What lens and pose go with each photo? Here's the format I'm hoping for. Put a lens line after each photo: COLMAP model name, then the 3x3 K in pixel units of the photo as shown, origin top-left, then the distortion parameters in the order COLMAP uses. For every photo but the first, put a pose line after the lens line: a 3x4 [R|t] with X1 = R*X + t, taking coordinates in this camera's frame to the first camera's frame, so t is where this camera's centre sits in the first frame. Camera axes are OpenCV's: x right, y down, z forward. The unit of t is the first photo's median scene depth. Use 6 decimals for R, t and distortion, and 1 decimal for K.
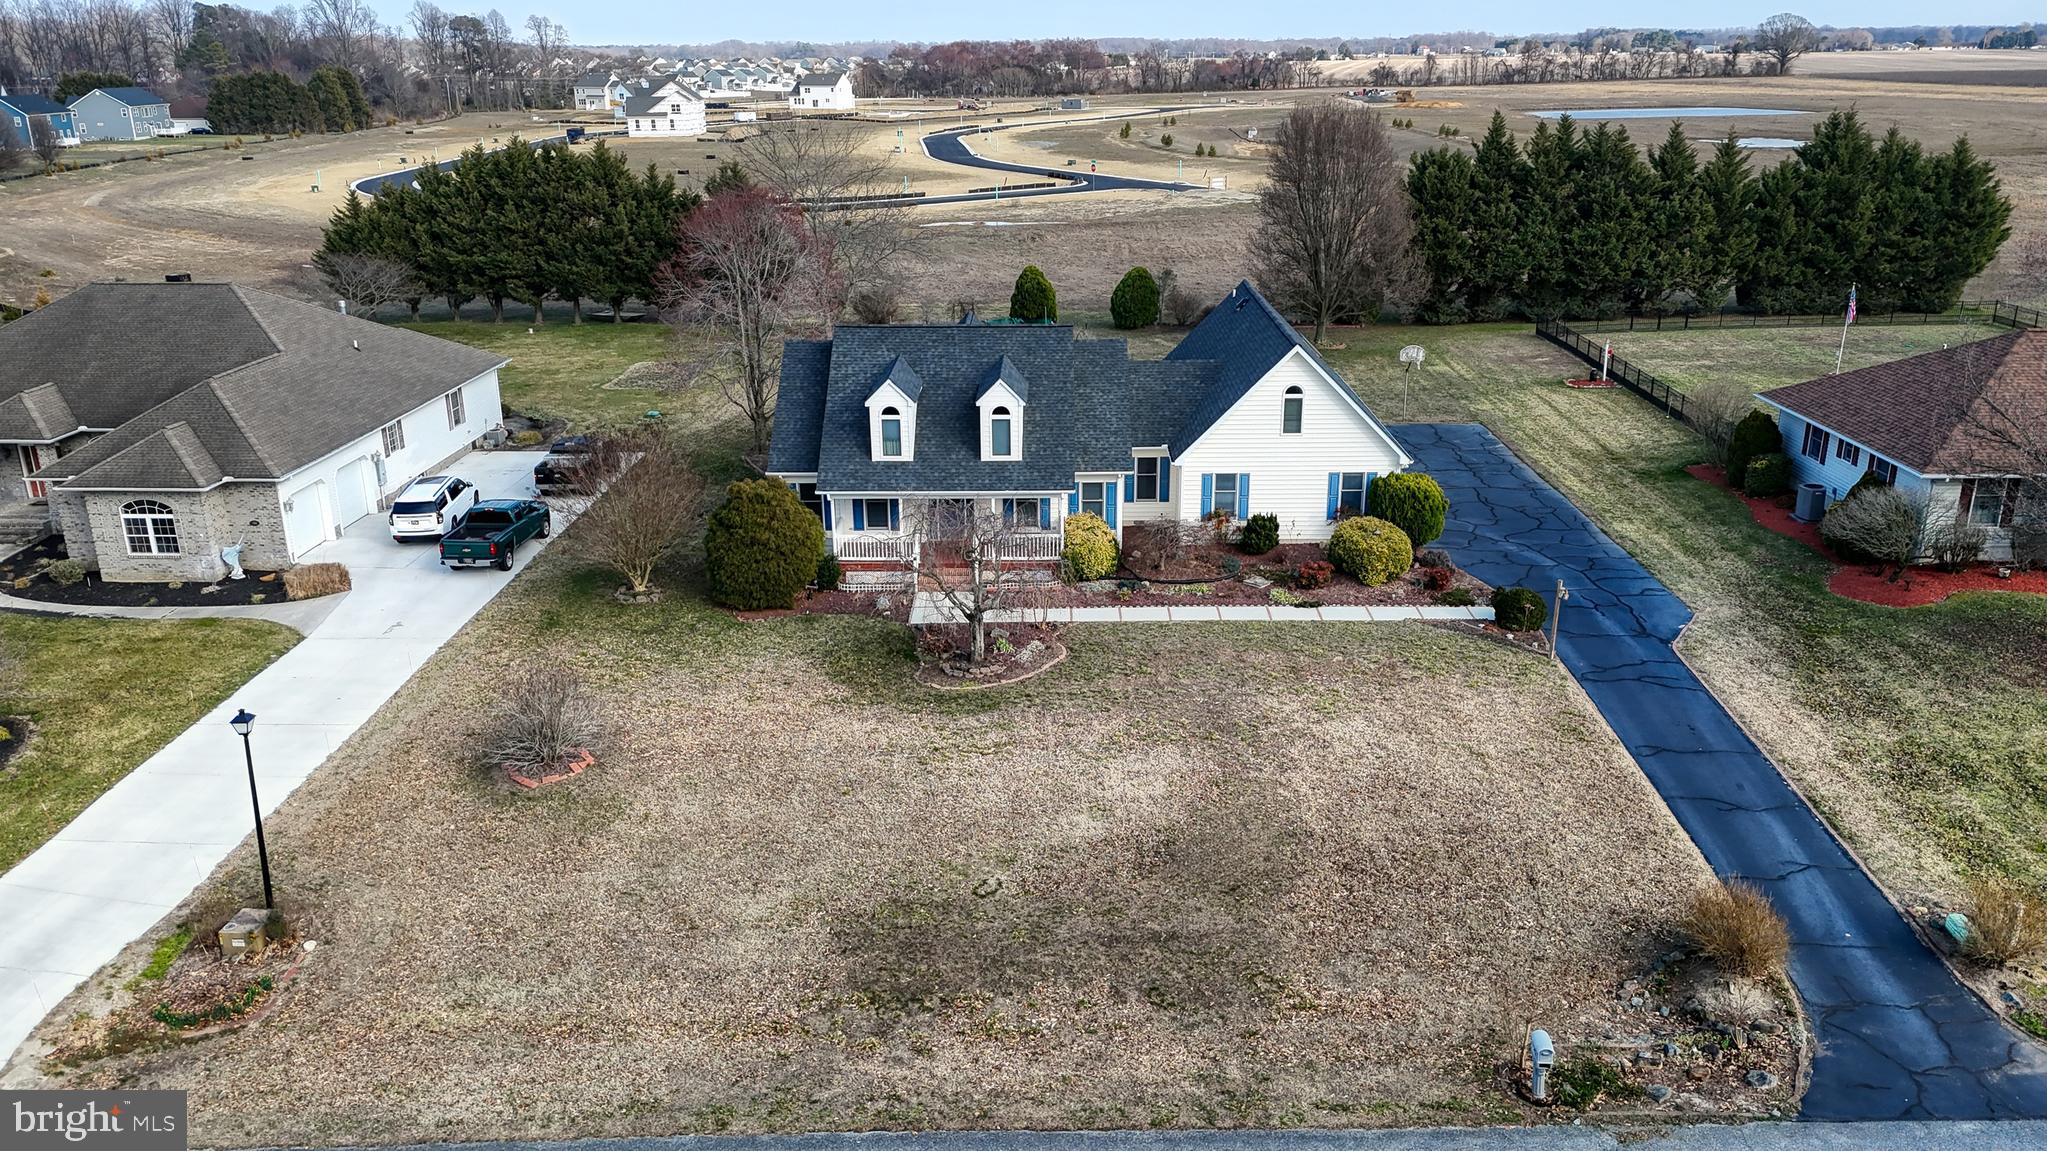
lens RADIAL K [[1531.8, 0, 1023.5], [0, 1531.8, 575.5], [0, 0, 1]] dist [0.084796, -0.087671]
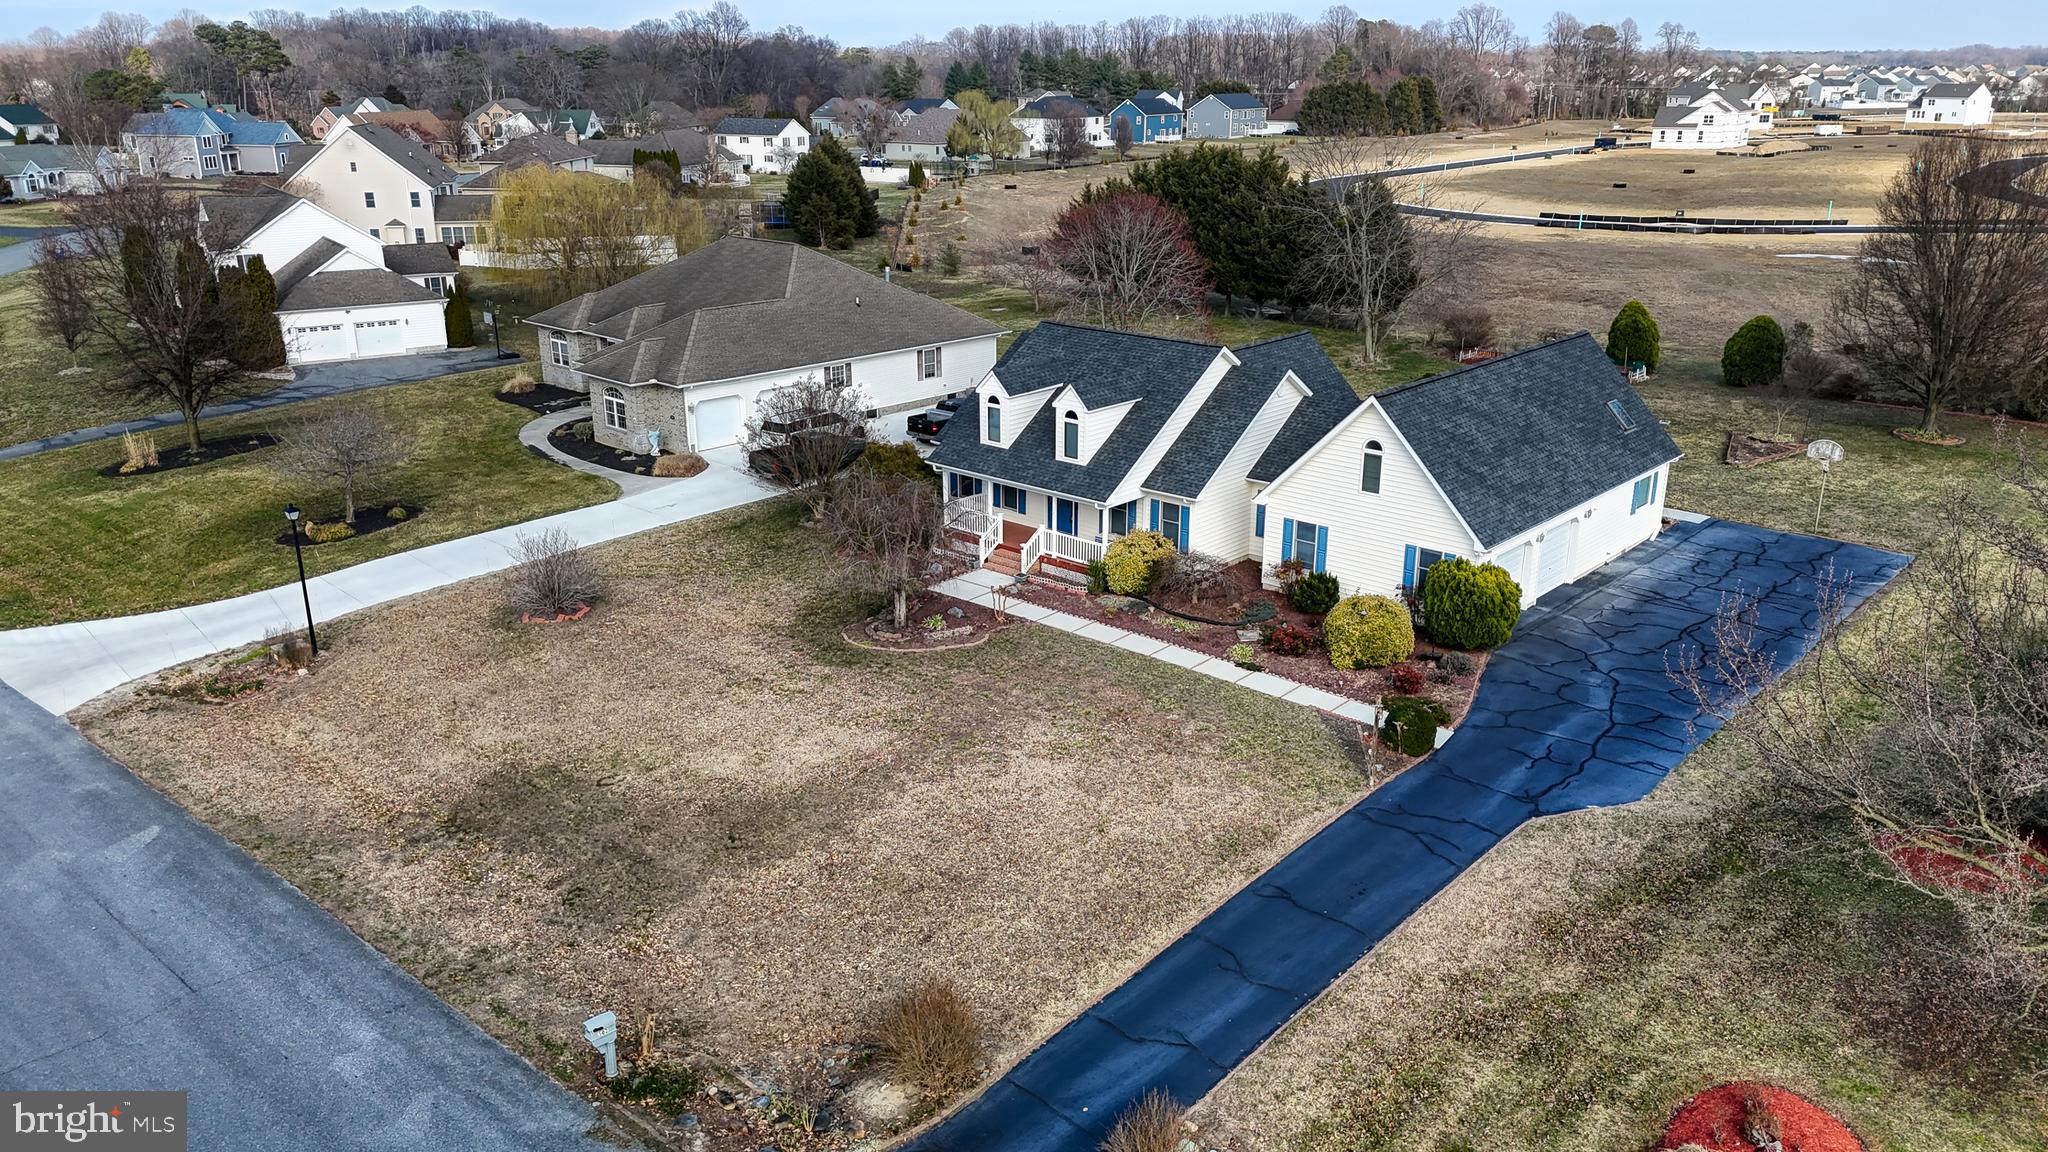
lens RADIAL K [[1495.9, 0, 1025.7], [0, 1495.9, 581.2], [0, 0, 1]] dist [0.091146, -0.099392]
pose [[0.755482, 0.220689, -0.616882, 0.576241], [-0.217443, 0.972650, 0.081667, -0.069420], [0.618034, 0.072439, 0.782807, 0.184143]]
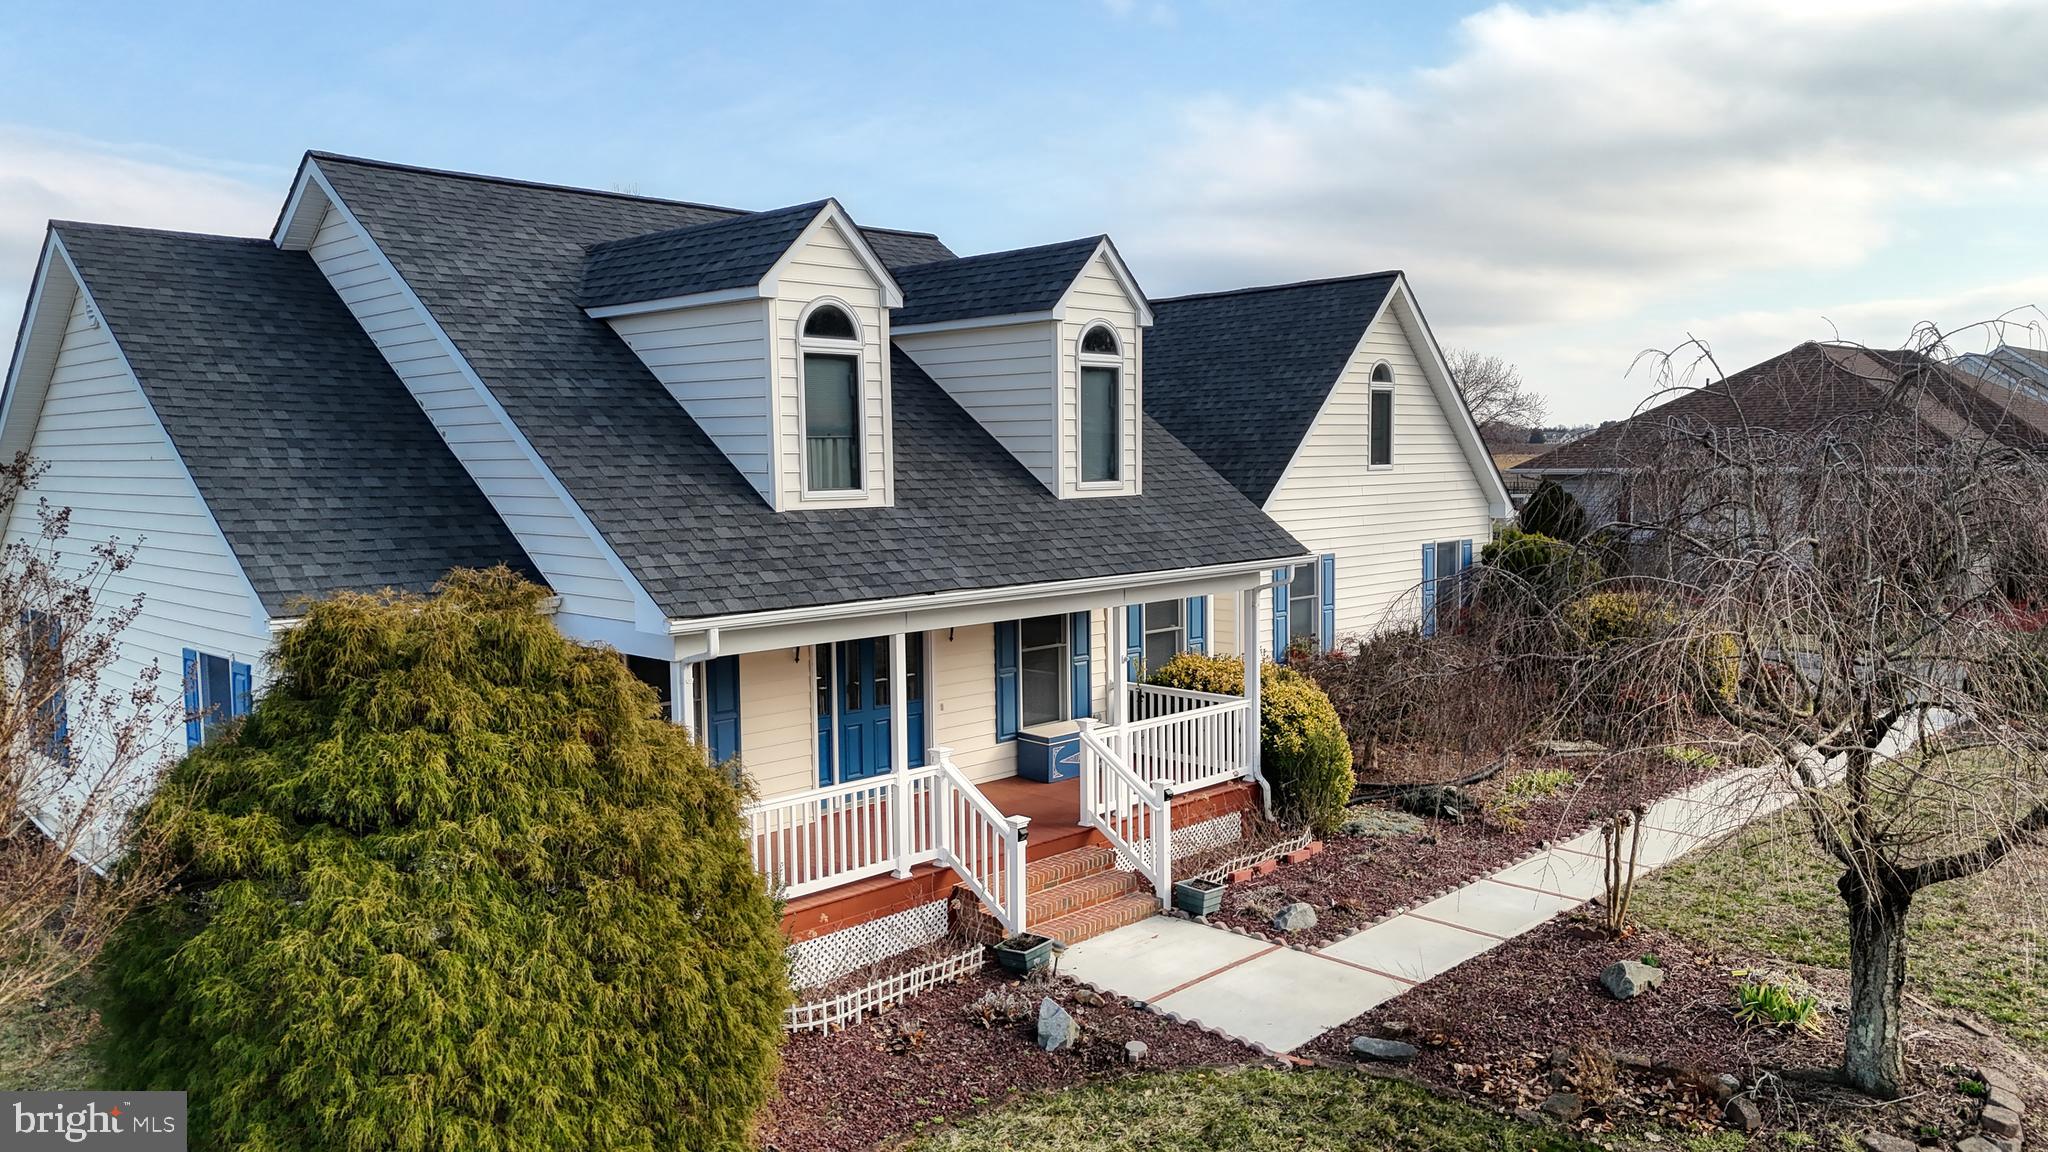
lens RADIAL K [[1496.4, 0, 1028.6], [0, 1496.4, 576.8], [0, 0, 1]] dist [0.128768, -0.188576]
pose [[0.694906, -0.060439, 0.716556, -0.244336], [0.238156, 0.959570, -0.150024, -0.013698], [-0.678518, 0.274905, 0.681205, 0.757862]]
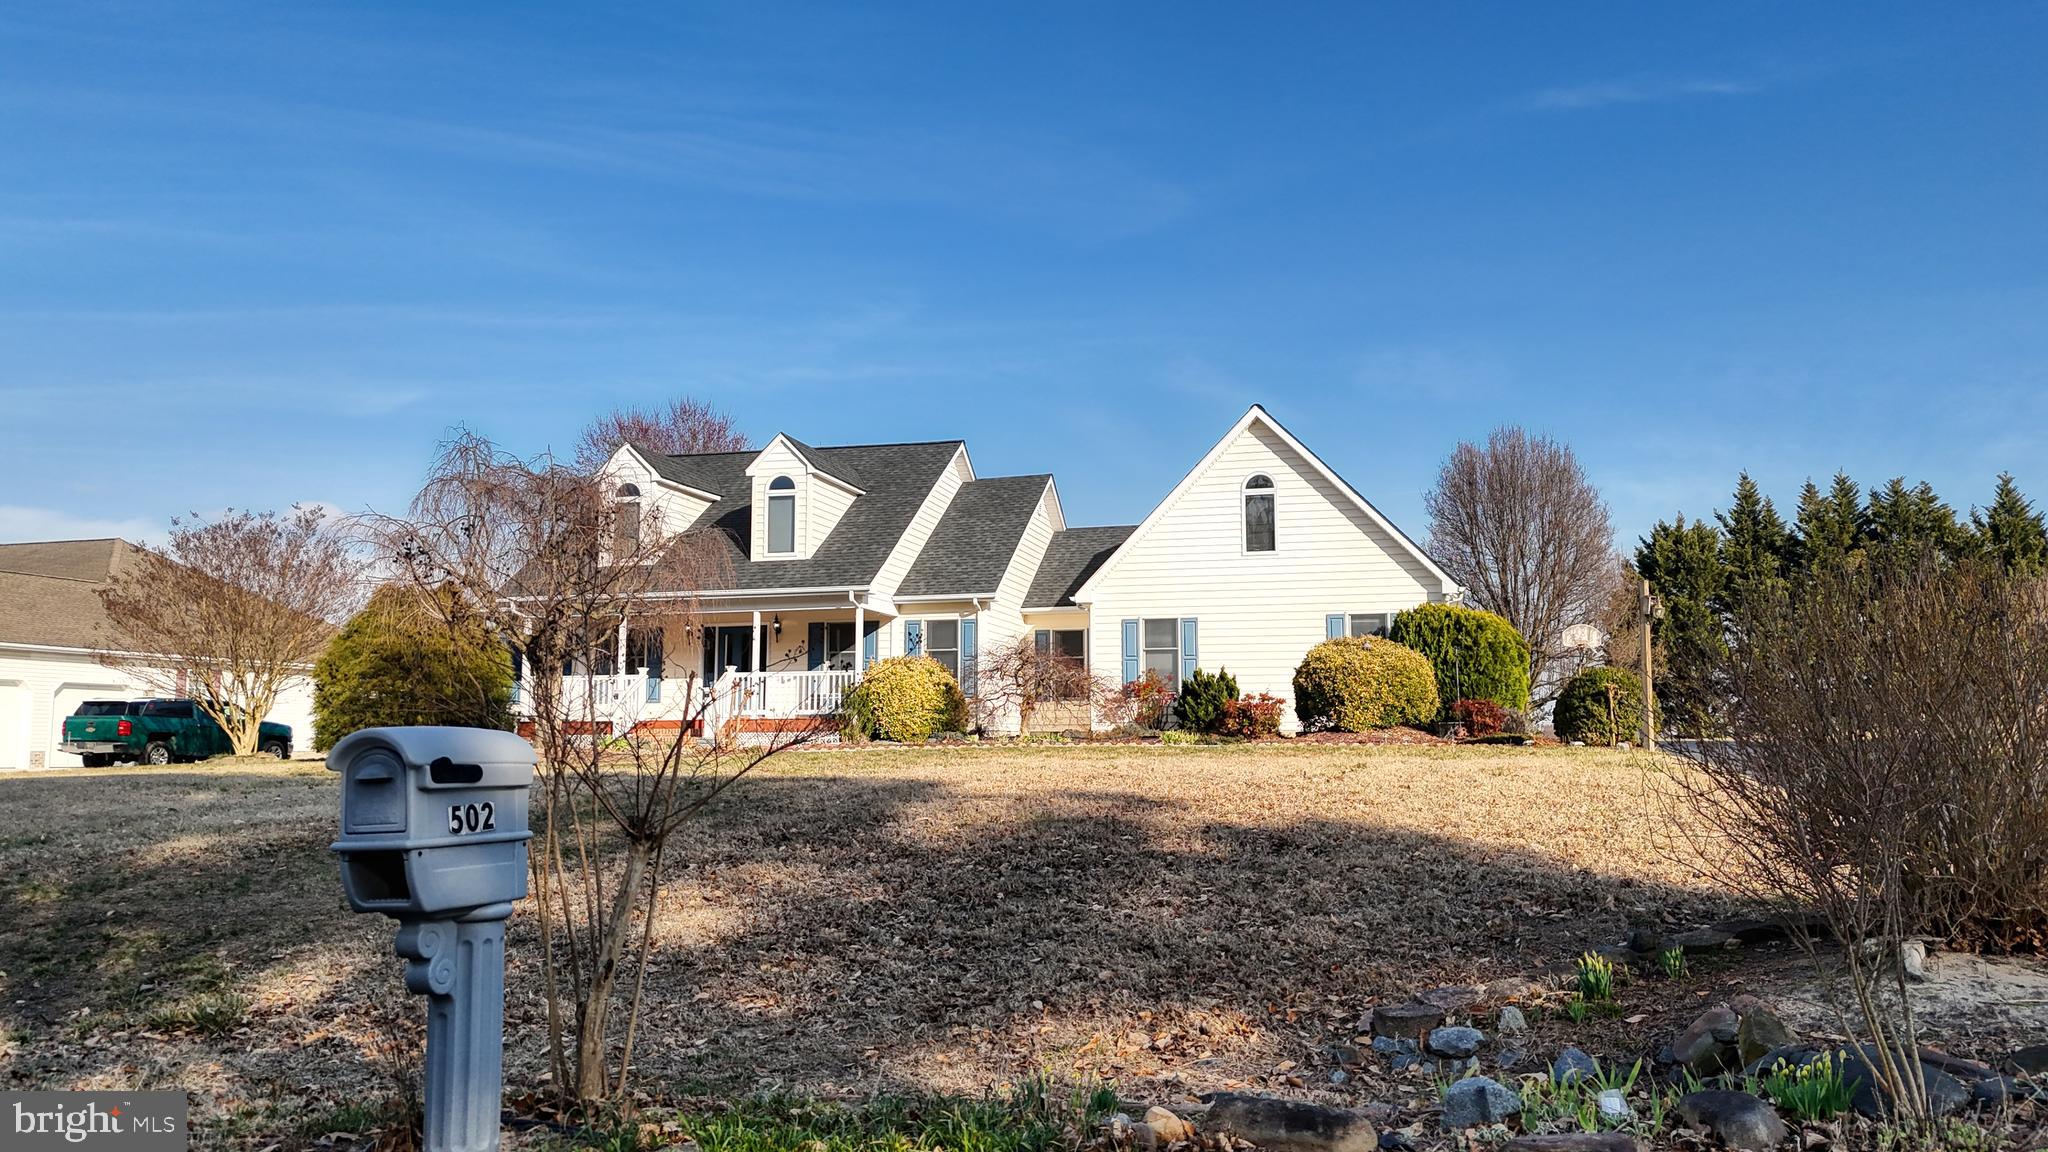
lens RADIAL K [[1486.1, 0, 1024.8], [0, 1486.1, 584.4], [0, 0, 1]] dist [0.108845, -0.103844]
pose [[0.972055, -0.019780, -0.233919, 0.221599], [-0.080770, 0.907428, -0.412372, 0.176072], [0.220422, 0.419742, 0.880472, 0.450001]]
